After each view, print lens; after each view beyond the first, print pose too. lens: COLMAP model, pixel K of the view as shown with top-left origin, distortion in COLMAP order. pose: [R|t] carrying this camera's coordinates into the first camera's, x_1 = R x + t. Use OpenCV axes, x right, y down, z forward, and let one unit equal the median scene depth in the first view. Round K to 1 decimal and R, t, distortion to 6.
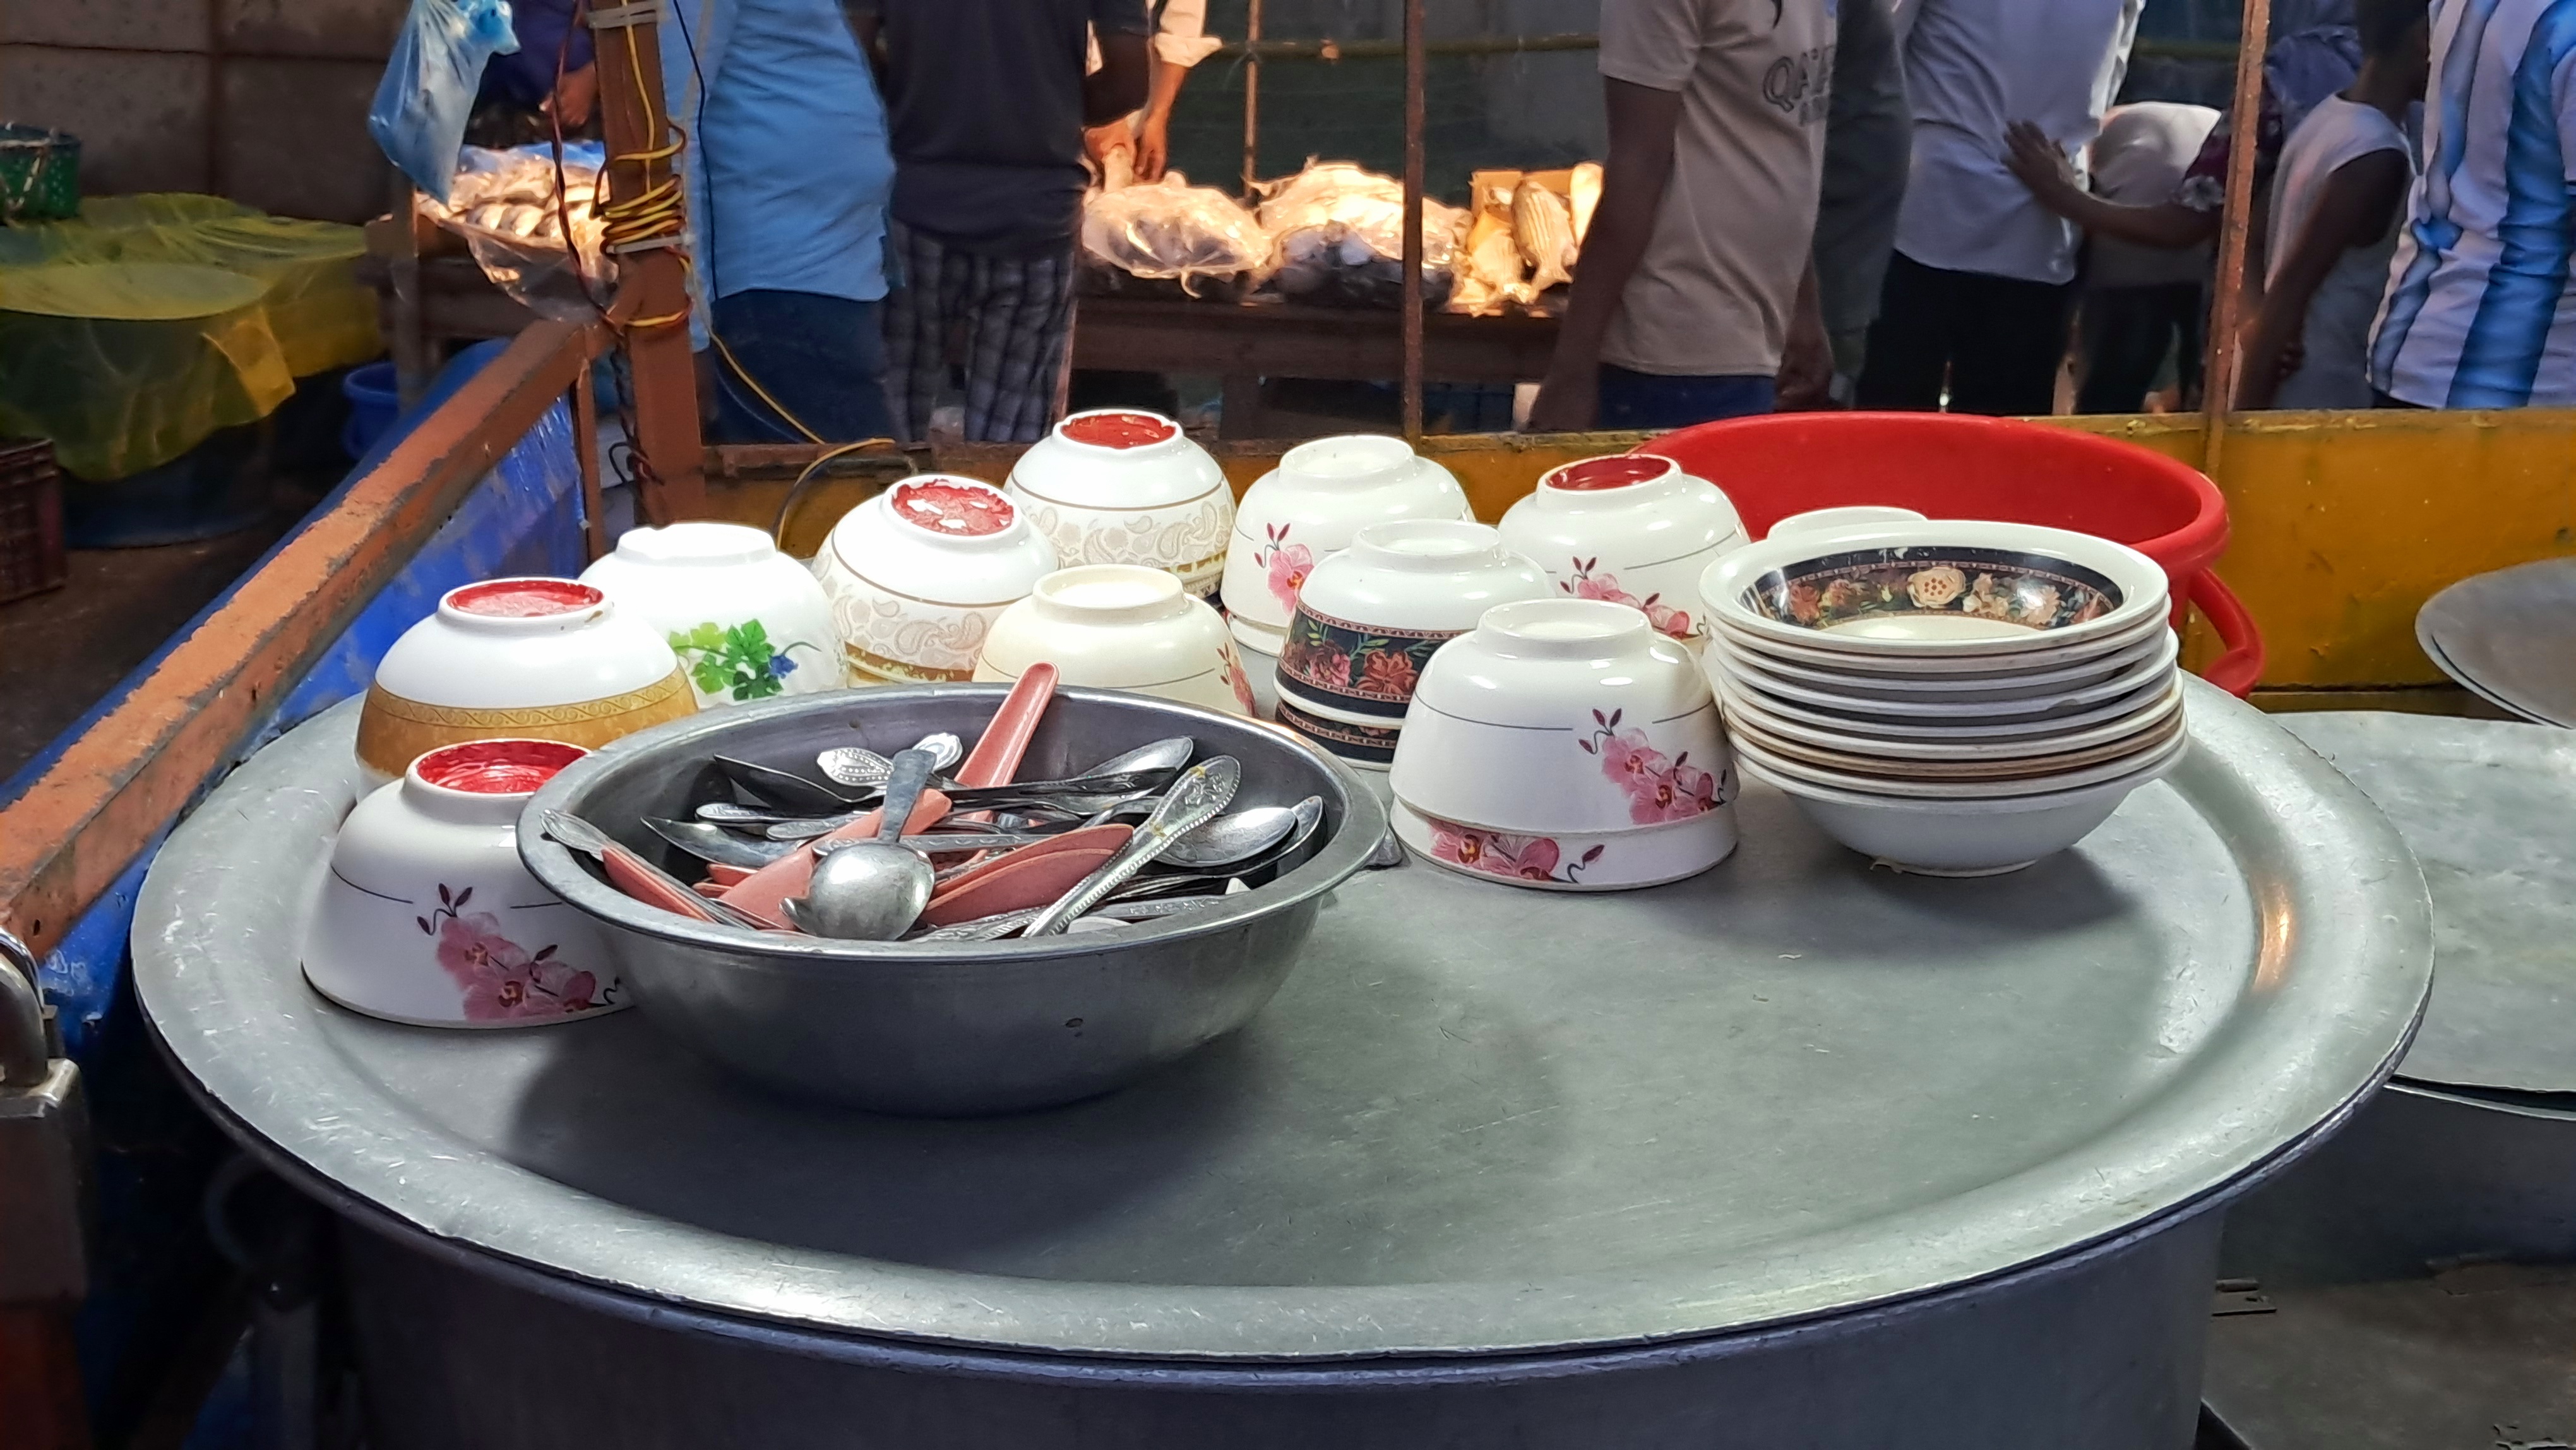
lens RADIAL K [[2534.2, 0, 1209.0], [0, 2534.2, 702.3], [0, 0, 1]] dist [0.221995, -0.691269]
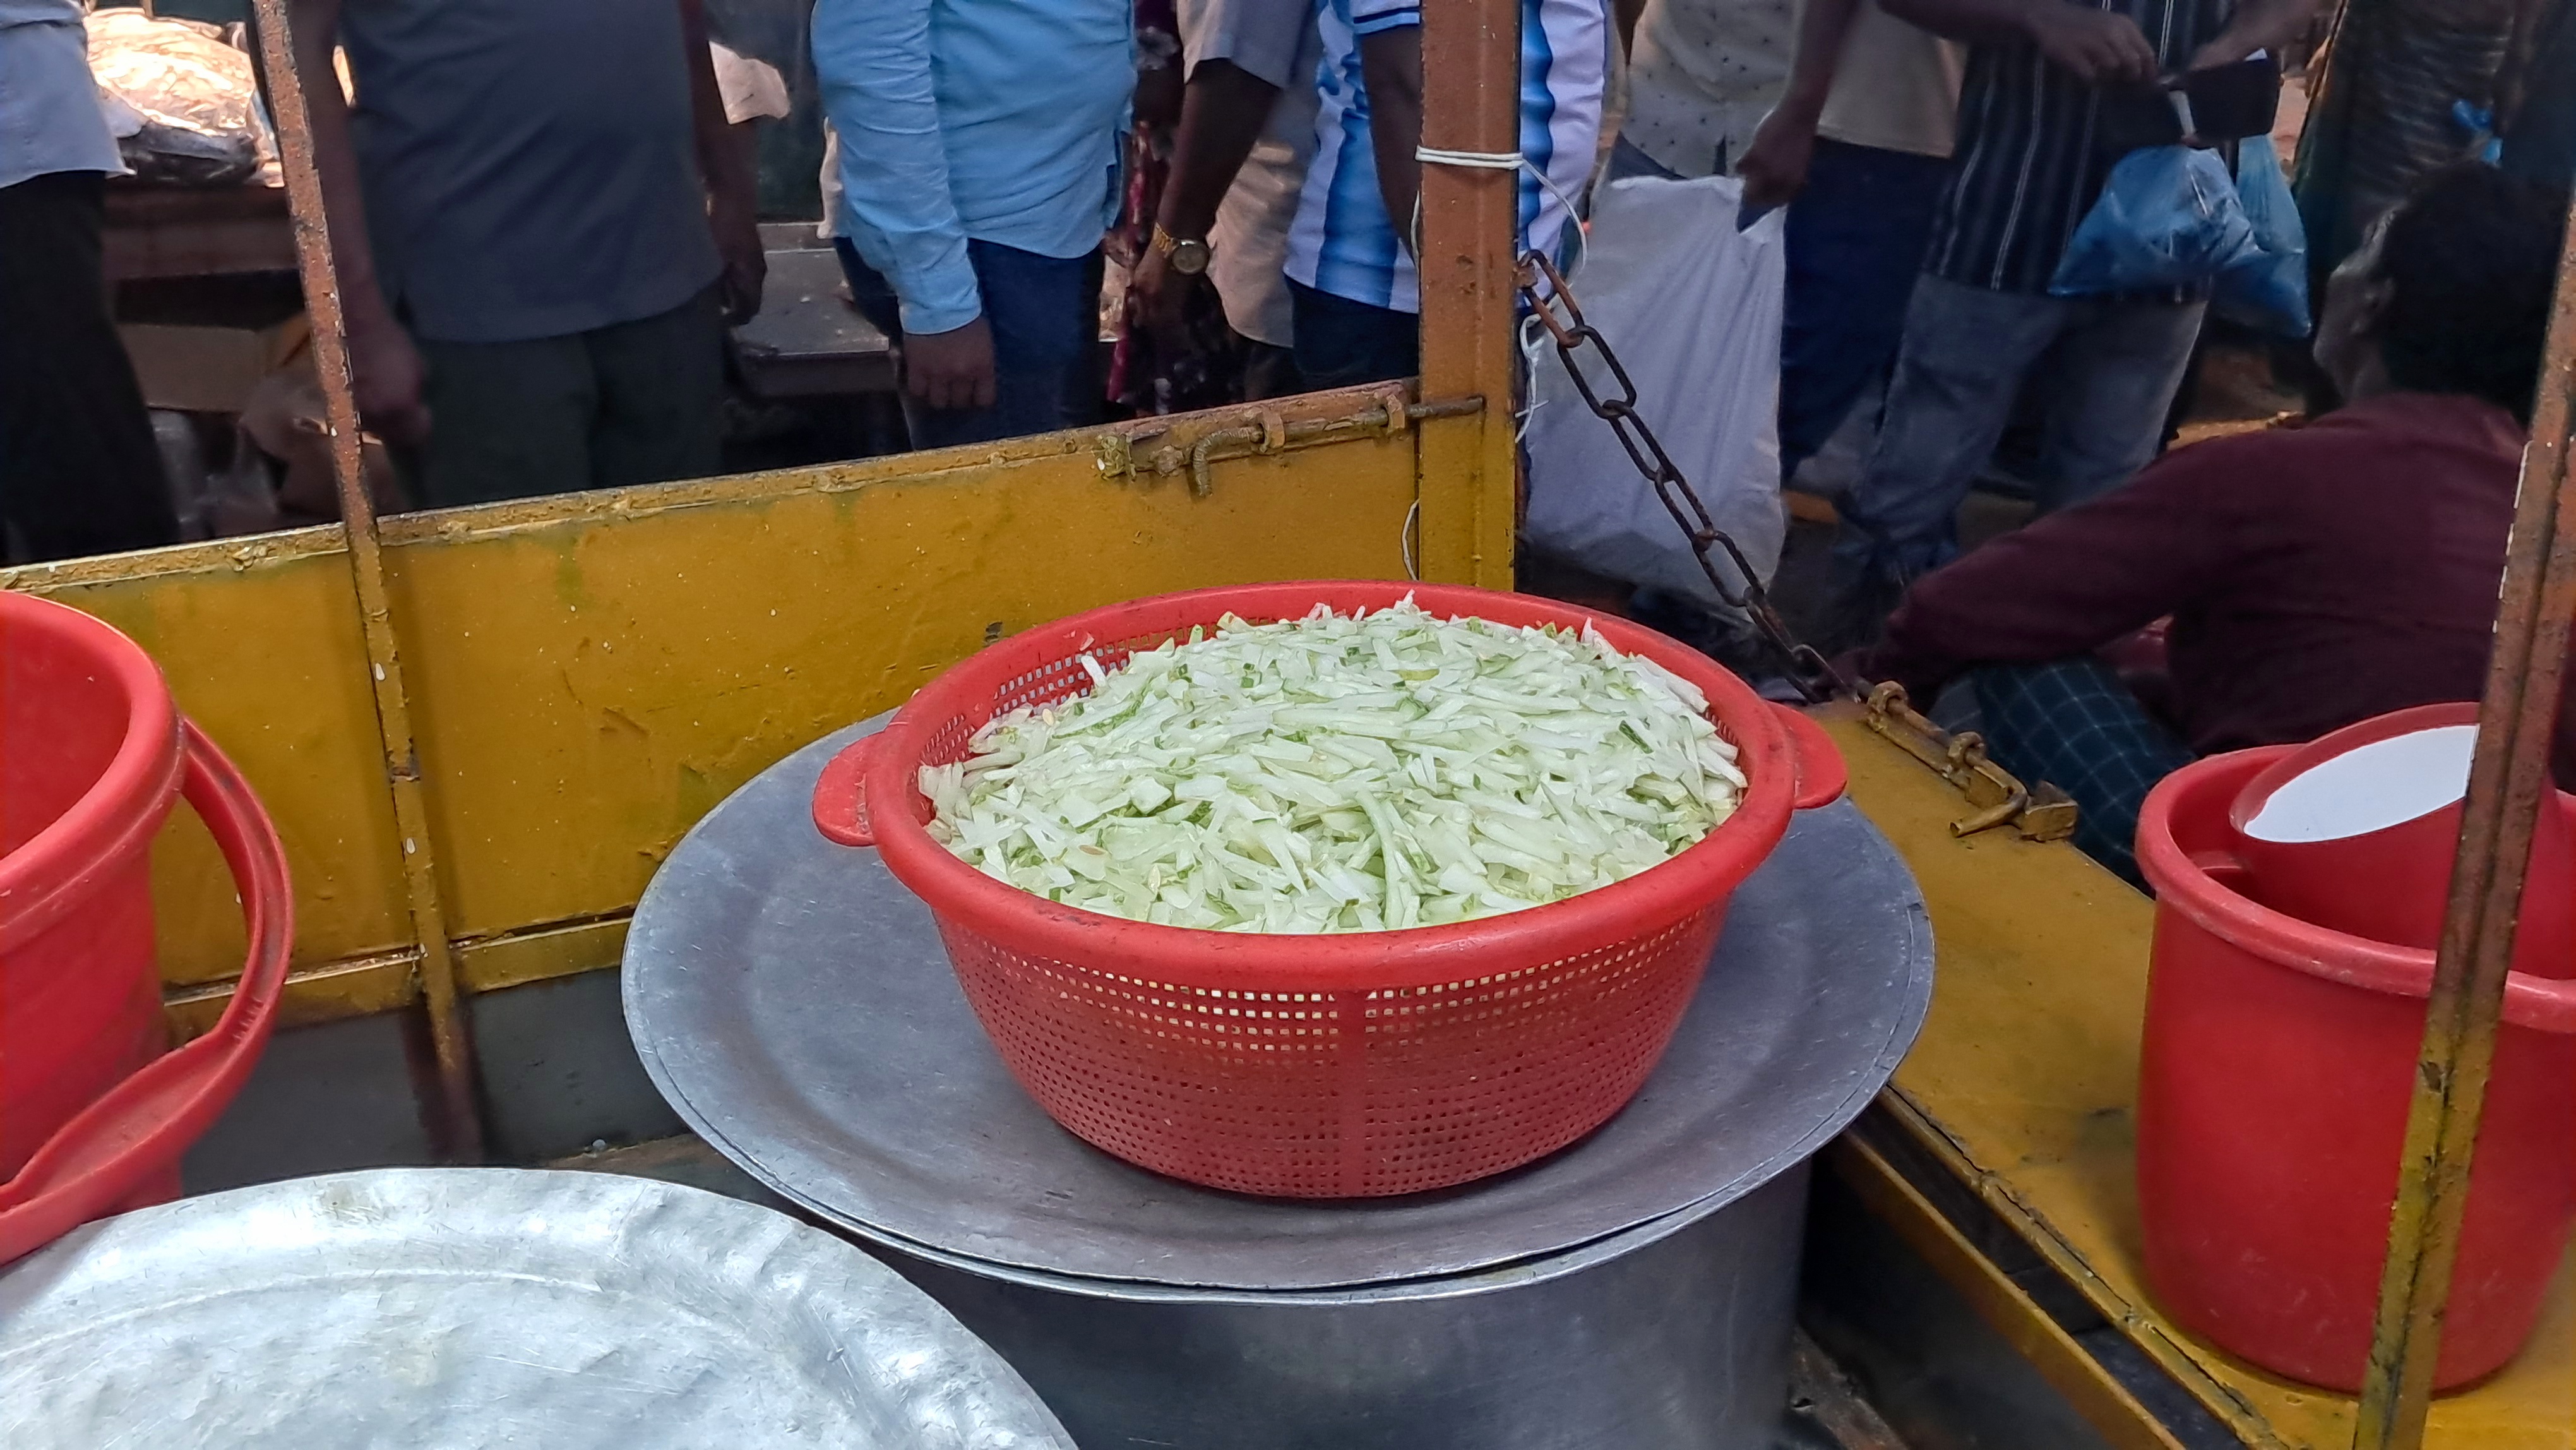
lens RADIAL K [[2540.5, 0, 1210.1], [0, 2540.5, 654.3], [0, 0, 1]] dist [0.205520, -0.703965]
pose [[0.956187, -0.127532, 0.263518, 0.151177], [0.109947, 0.990672, 0.080497, -0.039611], [-0.271326, -0.047997, 0.961290, 0.131643]]
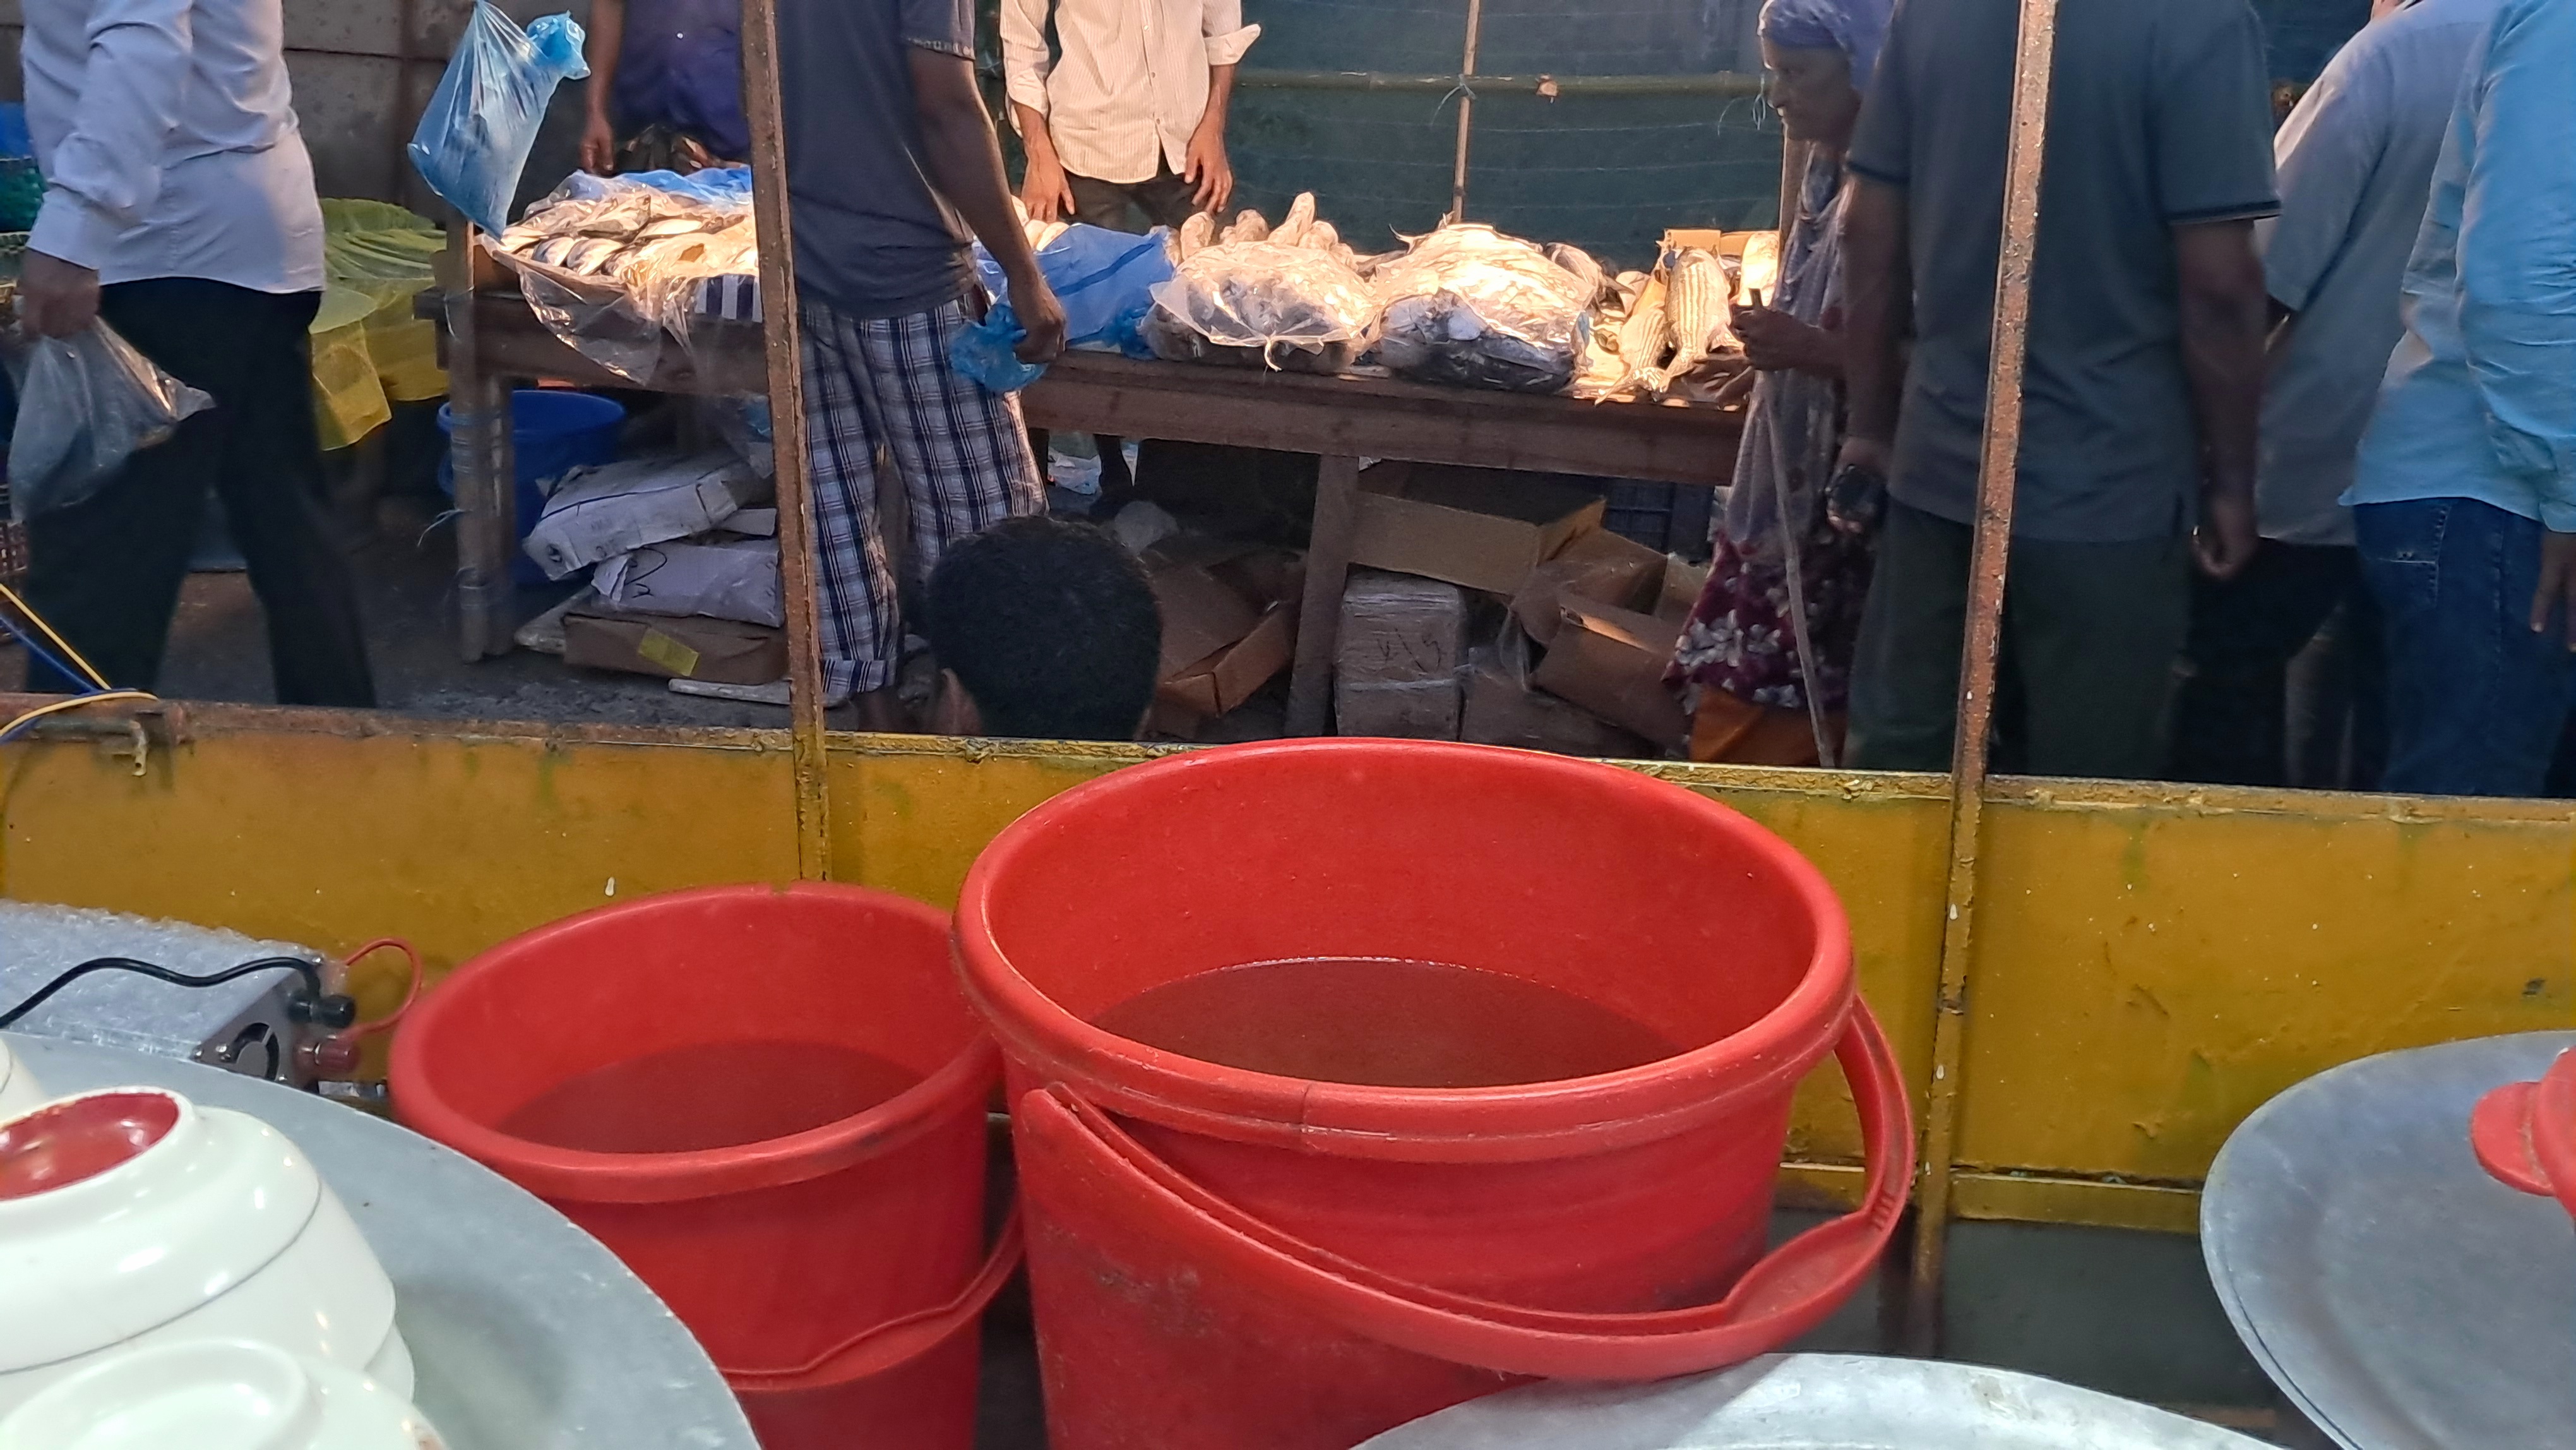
lens RADIAL K [[2526.0, 0, 1207.0], [0, 2526.0, 649.3], [0, 0, 1]] dist [0.219026, -0.681500]
pose [[0.987687, 0.059980, -0.144490, 0.104403], [-0.062793, 0.997914, -0.014983, -0.044953], [0.143290, 0.023871, 0.989393, 0.111714]]
